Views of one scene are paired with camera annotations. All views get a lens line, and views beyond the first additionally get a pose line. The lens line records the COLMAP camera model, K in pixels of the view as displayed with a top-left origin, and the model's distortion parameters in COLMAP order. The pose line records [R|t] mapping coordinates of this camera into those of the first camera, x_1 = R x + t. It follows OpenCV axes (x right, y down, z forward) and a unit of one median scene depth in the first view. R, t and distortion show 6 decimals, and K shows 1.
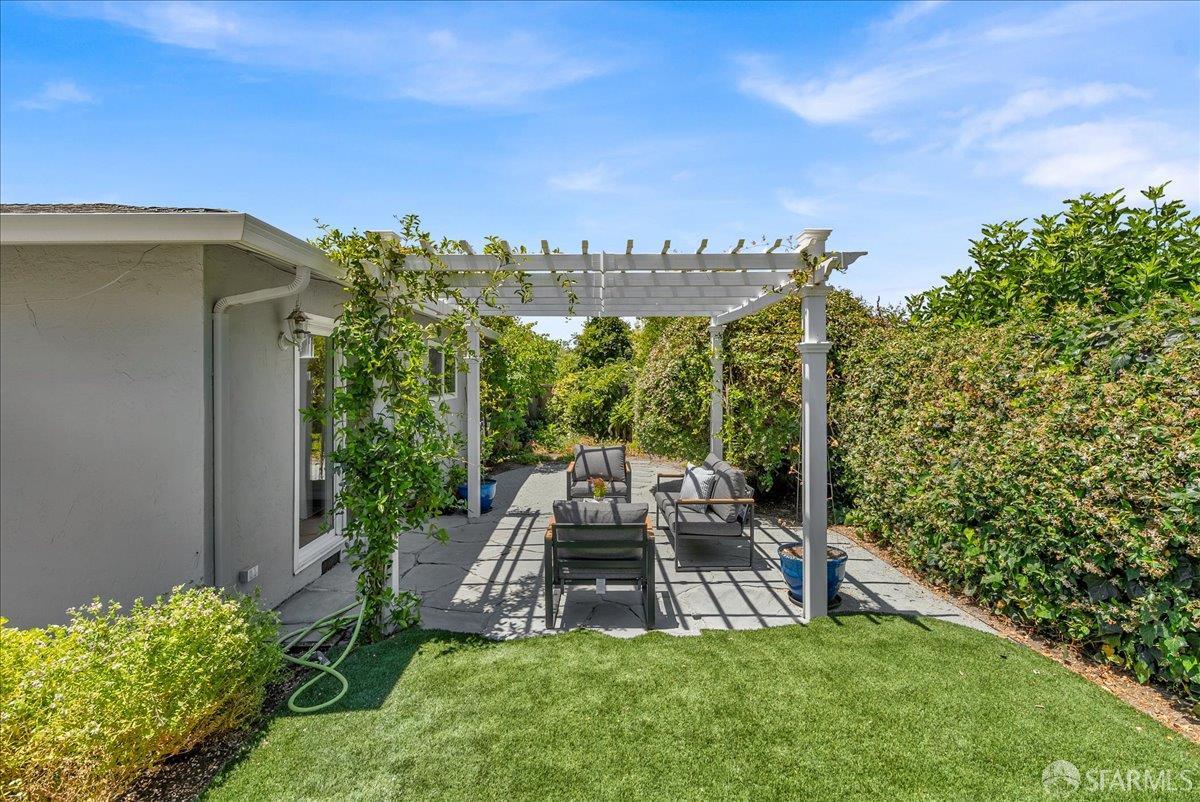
lens RADIAL K [[551.5, 0, 600.5], [0, 551.5, 372.0], [0, 0, 1]] dist [-0.009720, -0.000241]
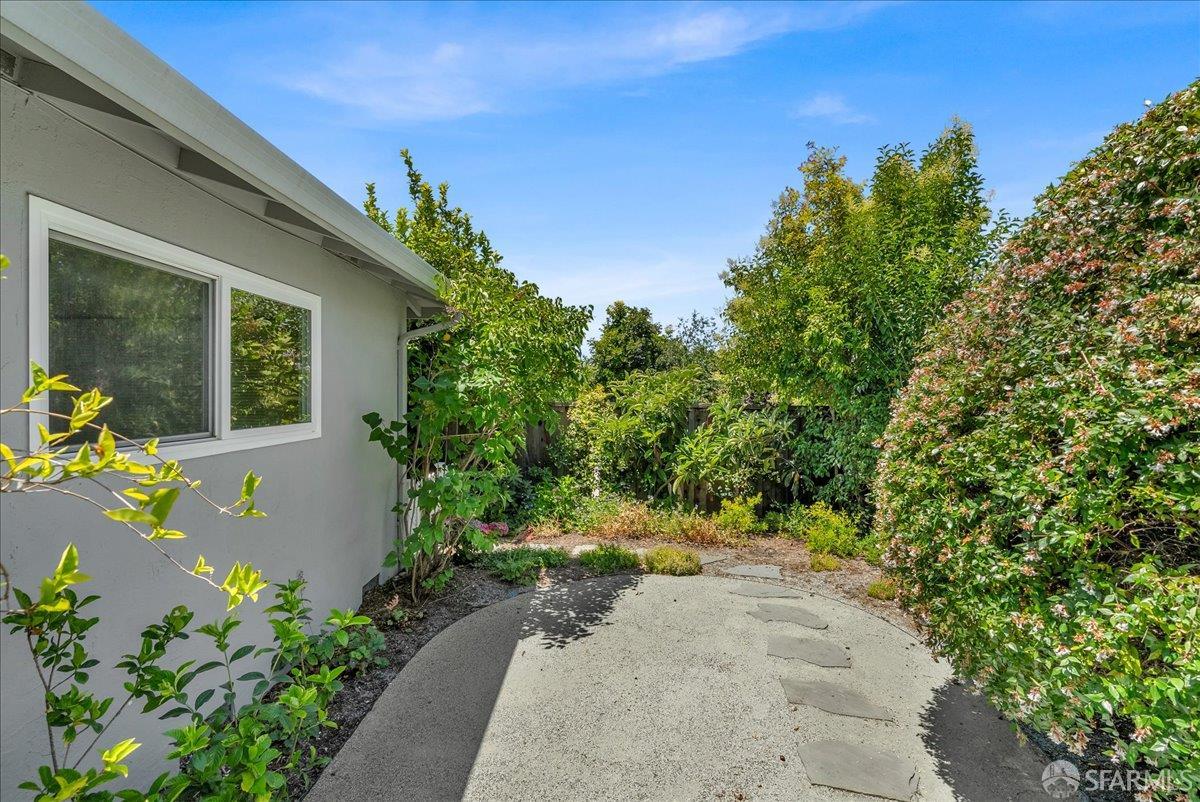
lens RADIAL K [[540.6, 0, 600.0], [0, 540.6, 401.0], [0, 0, 1]] dist [-0.005530, 0.000283]
pose [[0.999849, 0.009121, -0.014782, -0.048090], [-0.008811, 0.999743, 0.020868, 0.009543], [0.014968, -0.020734, 0.999673, 0.459386]]
